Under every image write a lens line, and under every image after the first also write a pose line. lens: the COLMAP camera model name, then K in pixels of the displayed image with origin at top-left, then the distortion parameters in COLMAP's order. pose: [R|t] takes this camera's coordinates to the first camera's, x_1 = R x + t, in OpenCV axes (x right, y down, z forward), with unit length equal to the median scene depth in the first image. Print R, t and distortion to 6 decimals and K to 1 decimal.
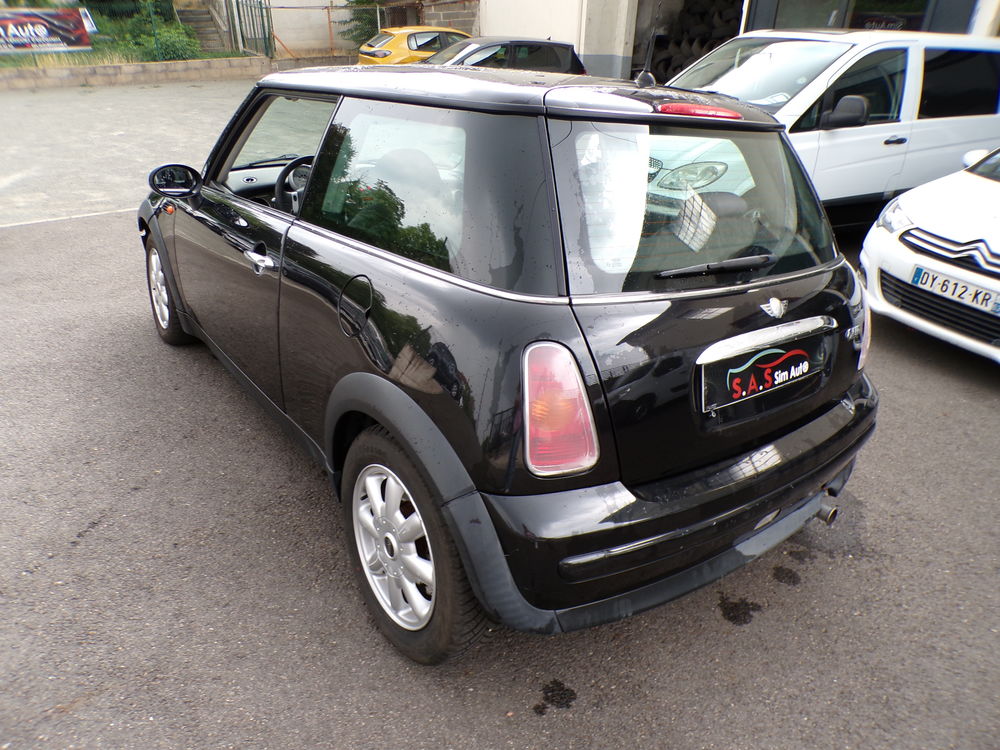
lens RADIAL K [[678.7, 0, 500.8], [0, 678.7, 374.8], [0, 0, 1]] dist [-0.029320, 0.006773]
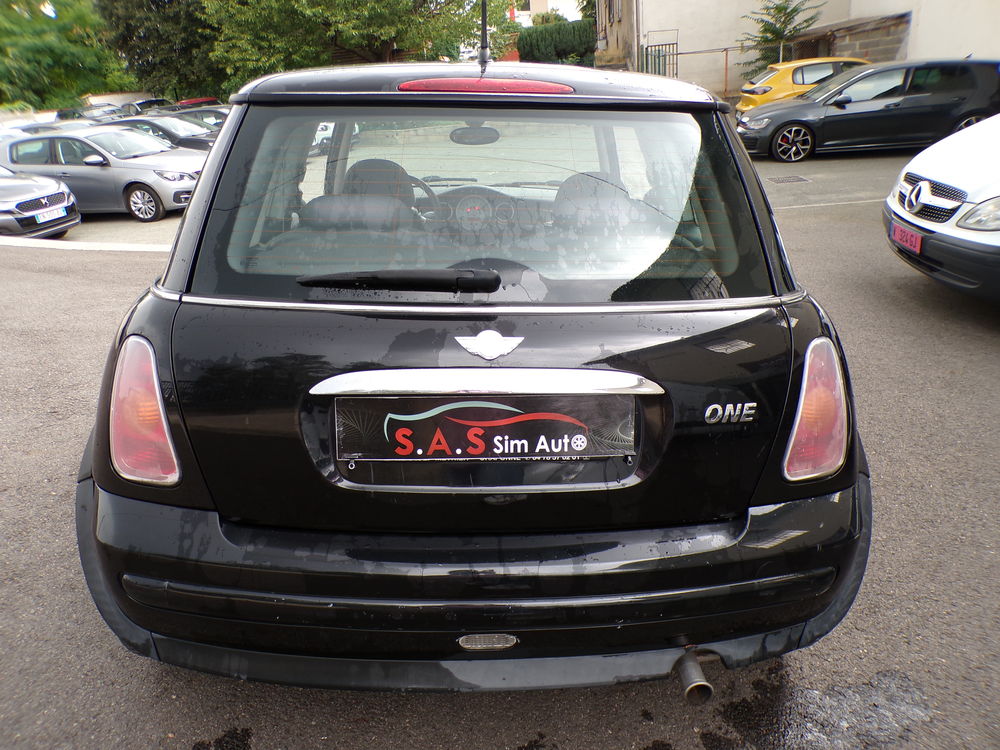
lens RADIAL K [[678.7, 0, 499.4], [0, 678.7, 375.9], [0, 0, 1]] dist [-0.029320, 0.006773]
pose [[0.819475, 0.149880, -0.553169, 0.105628], [-0.183509, 0.983003, -0.005511, -0.008360], [0.542941, 0.106027, 0.833051, 0.053805]]
